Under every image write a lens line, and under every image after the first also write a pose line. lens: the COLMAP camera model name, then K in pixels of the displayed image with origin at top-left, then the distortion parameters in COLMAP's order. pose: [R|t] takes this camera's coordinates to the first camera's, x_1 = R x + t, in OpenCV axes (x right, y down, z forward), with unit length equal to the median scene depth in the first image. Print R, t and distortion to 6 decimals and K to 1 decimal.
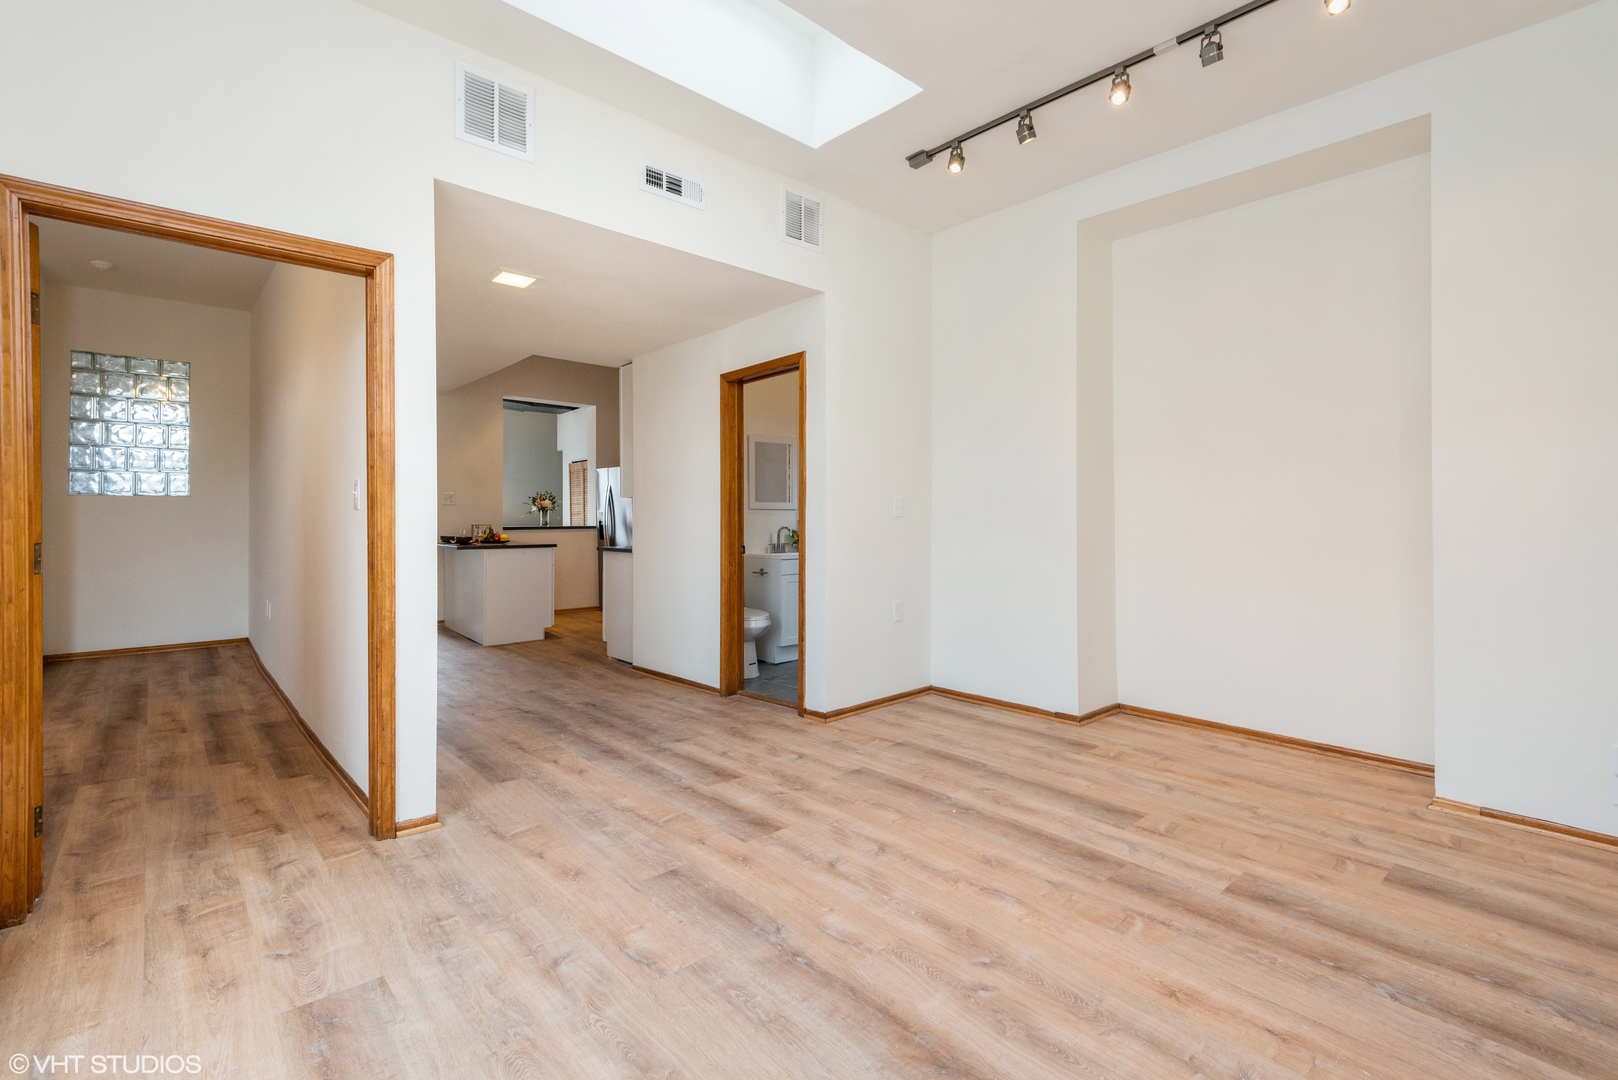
lens RADIAL K [[722.7, 0, 806.3], [0, 722.7, 510.2], [0, 0, 1]] dist [0.031525, -0.015834]
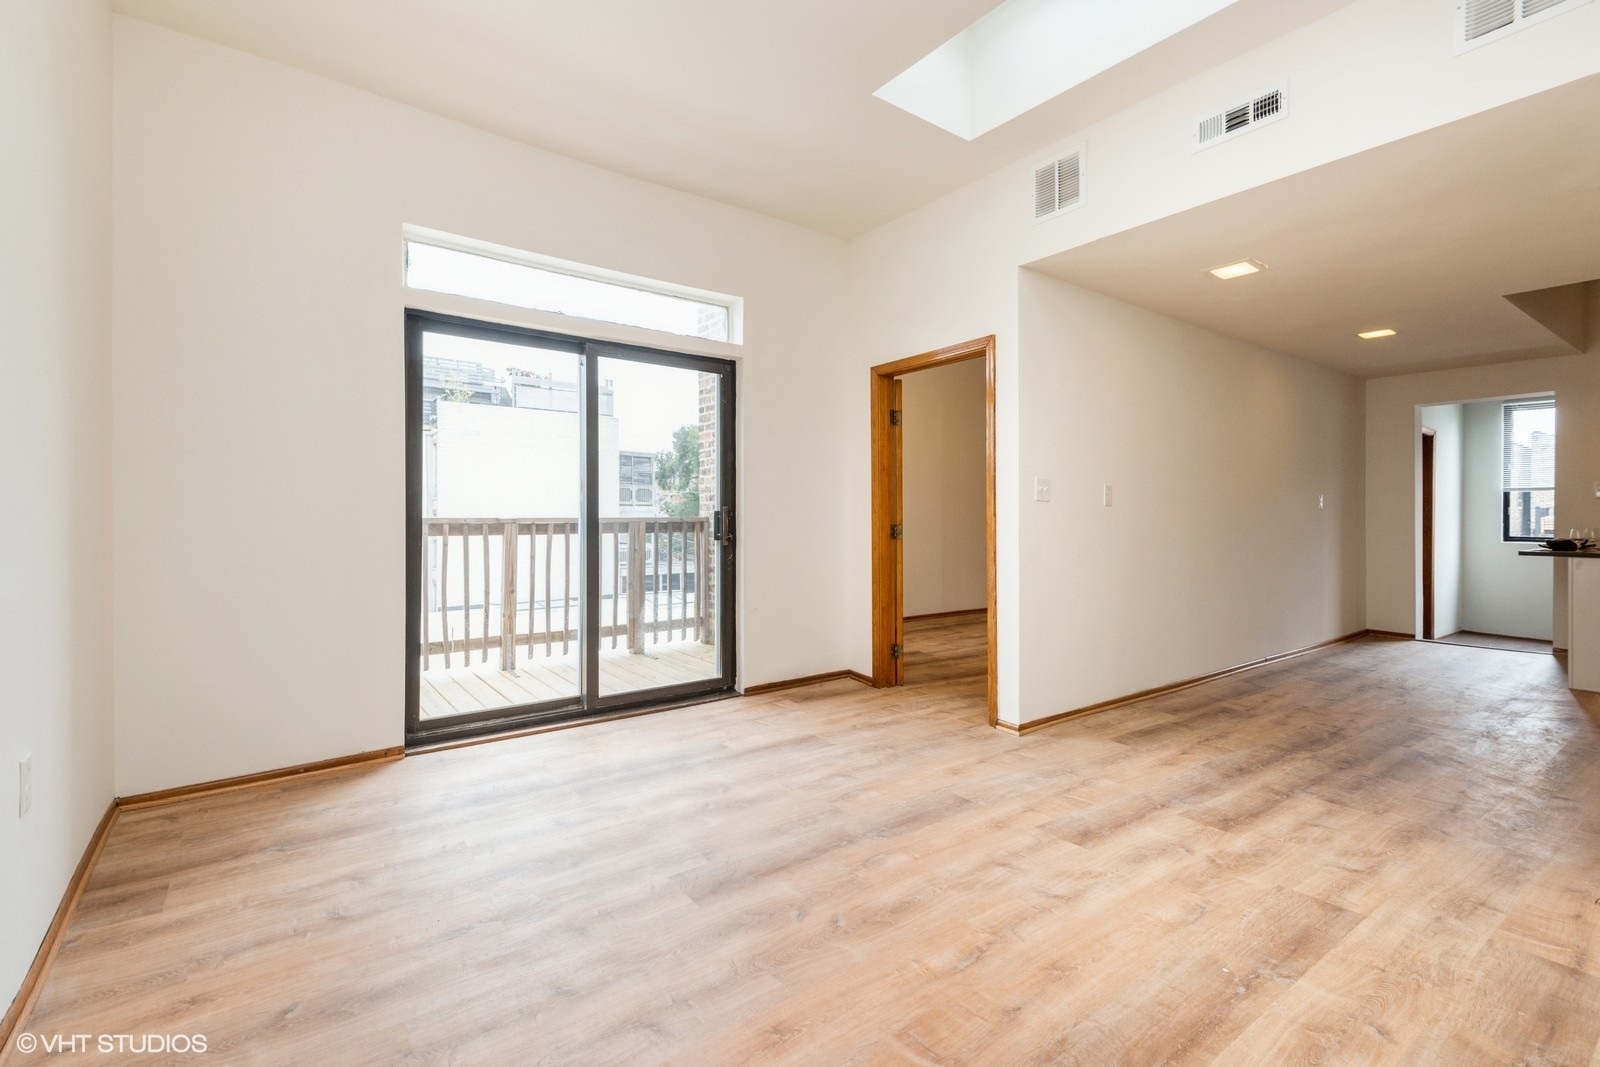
lens RADIAL K [[714.7, 0, 797.4], [0, 714.7, 504.1], [0, 0, 1]] dist [0.031525, -0.015834]
pose [[-0.084457, -0.016415, -0.996292, 0.994254], [0.007120, 0.999829, -0.017077, 0.020590], [0.996402, -0.008536, -0.084326, 0.788012]]
